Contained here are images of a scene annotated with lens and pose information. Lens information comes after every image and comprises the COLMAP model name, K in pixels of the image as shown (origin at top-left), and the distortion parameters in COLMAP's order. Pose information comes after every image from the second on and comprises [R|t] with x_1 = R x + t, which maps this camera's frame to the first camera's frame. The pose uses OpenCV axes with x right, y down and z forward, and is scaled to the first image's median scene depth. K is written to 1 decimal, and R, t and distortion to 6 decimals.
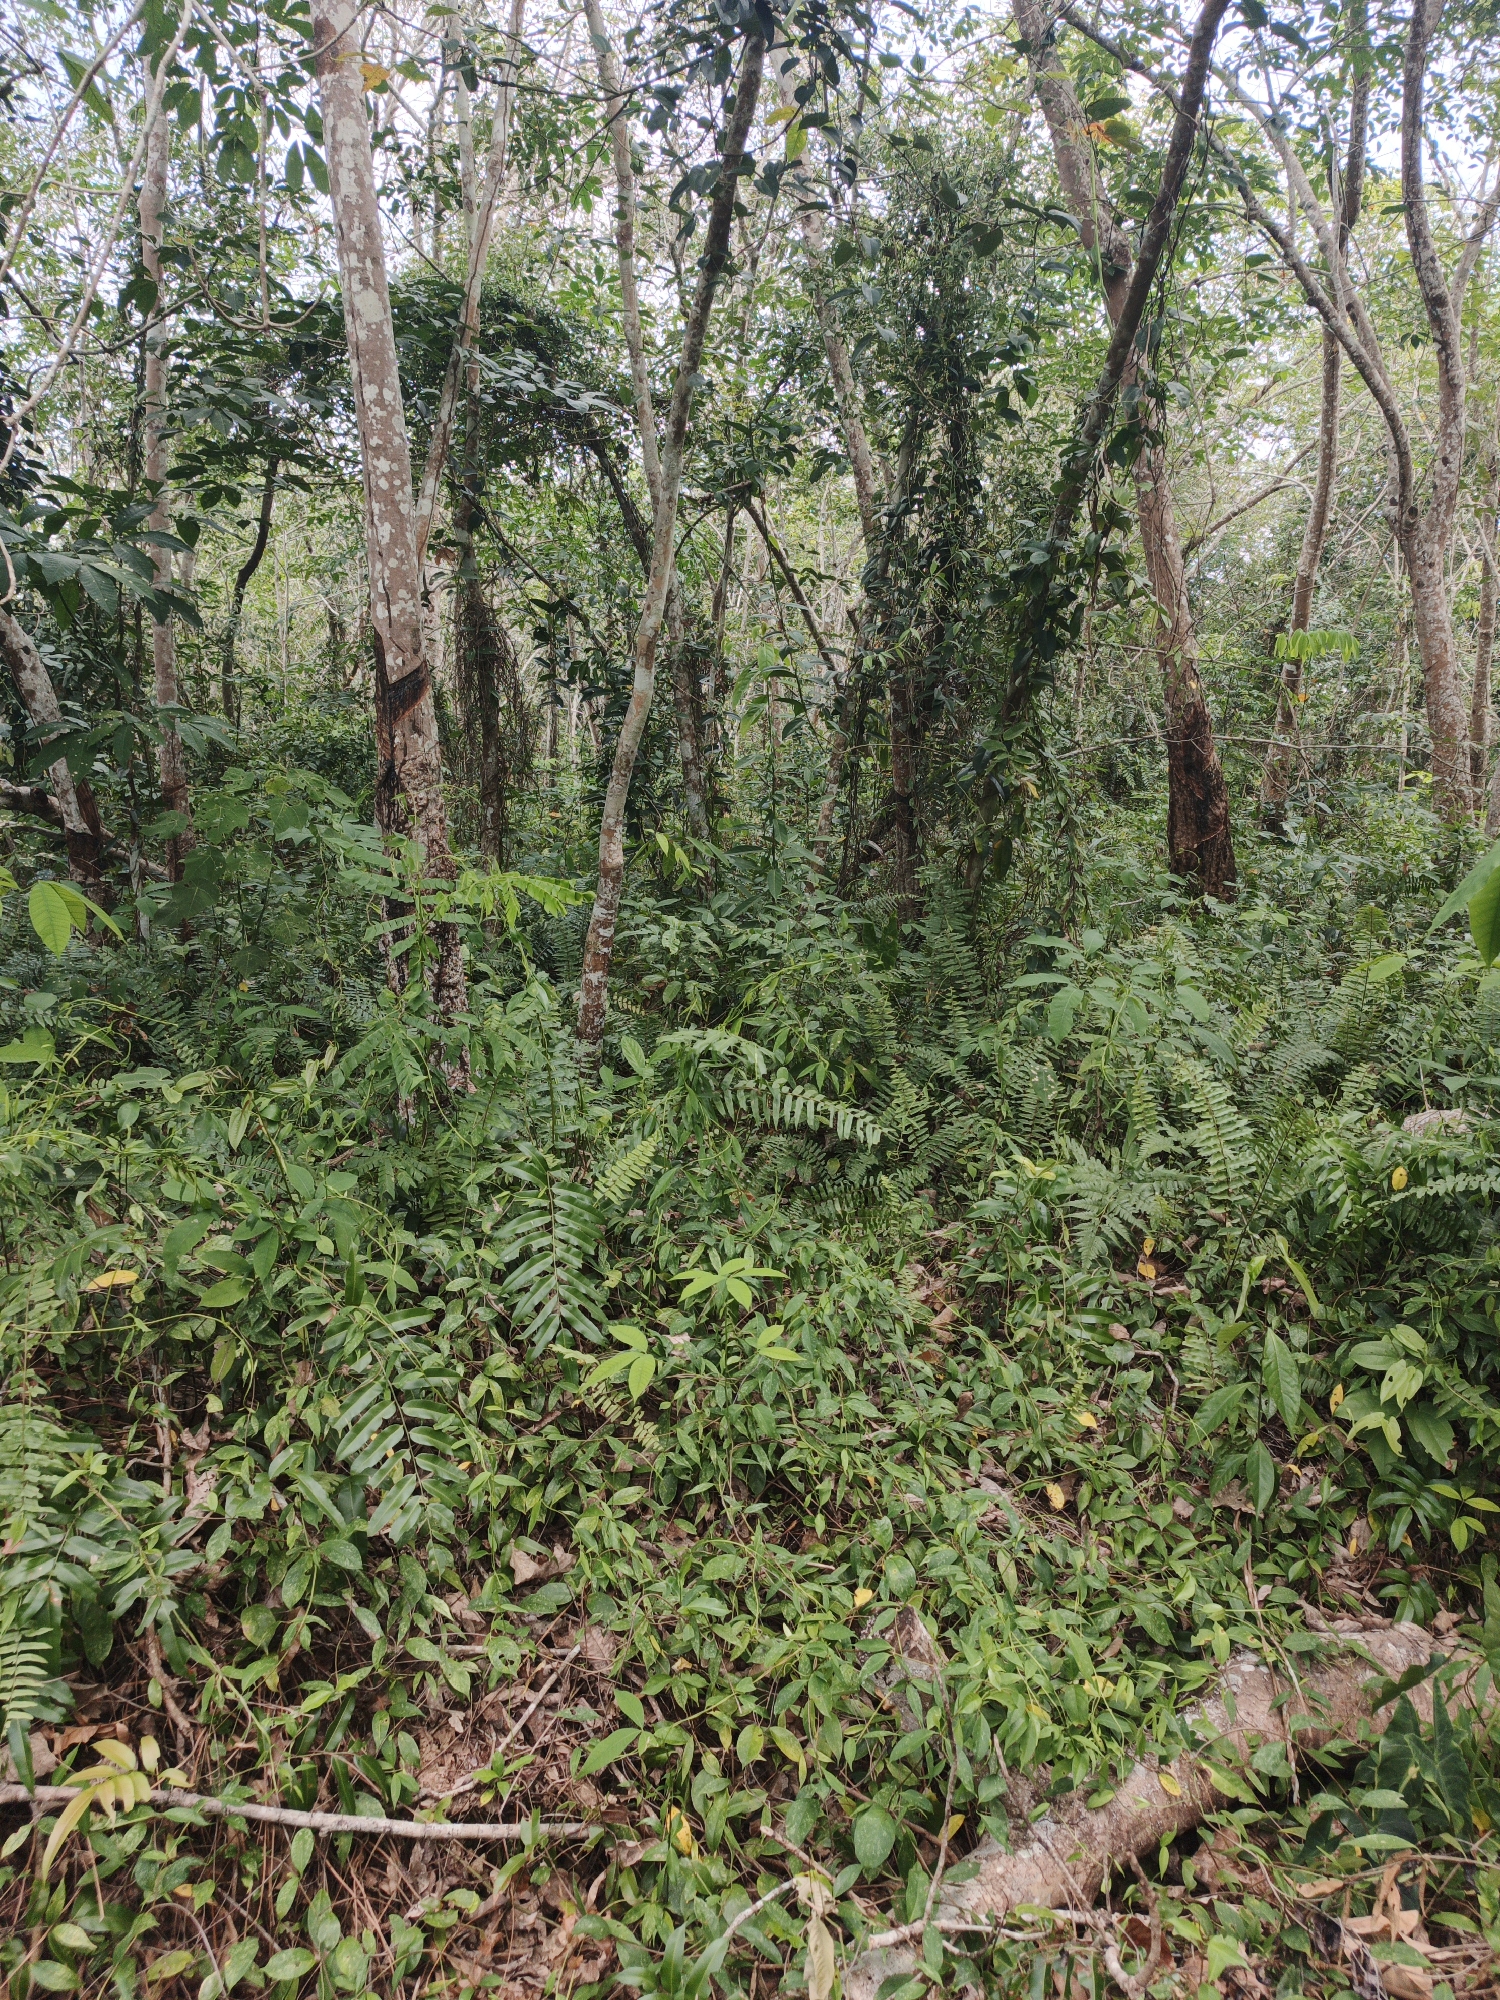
lens RADIAL K [[1435.5, 0, 758.9], [0, 1435.5, 1005.1], [0, 0, 1]] dist [0.004997, -0.001527]
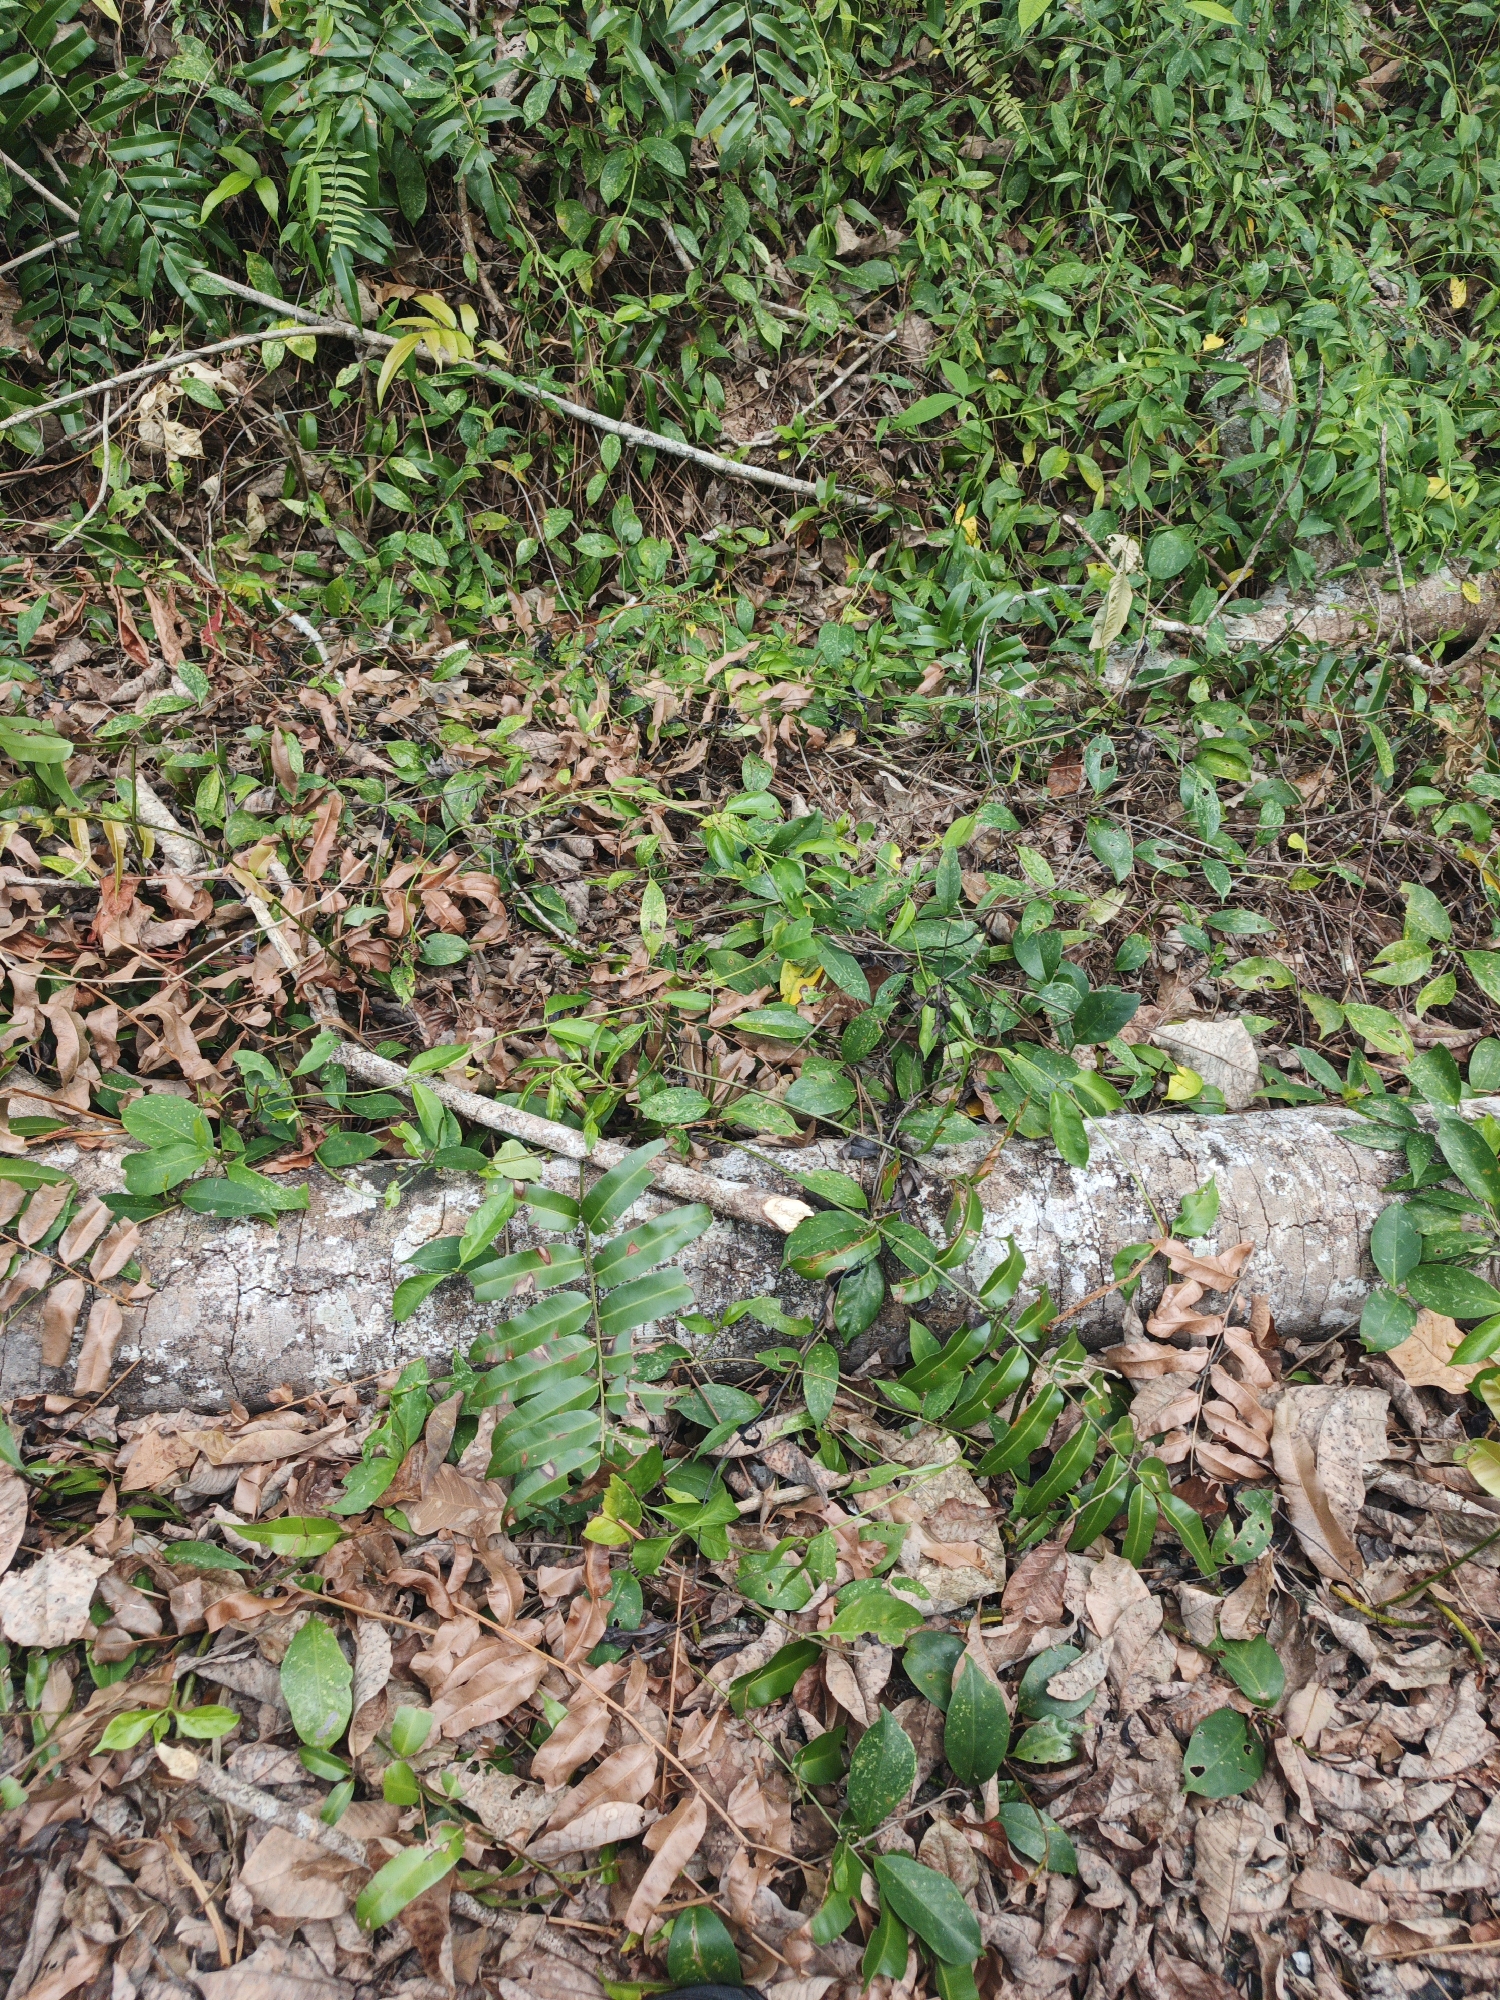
lens RADIAL K [[1435.5, 0, 758.9], [0, 1435.5, 1005.1], [0, 0, 1]] dist [0.004997, -0.001527]
pose [[0.968502, 0.239984, -0.066415, -0.048064], [-0.130267, 0.715630, 0.686224, 0.141468], [0.212211, -0.655958, 0.724352, 0.017208]]
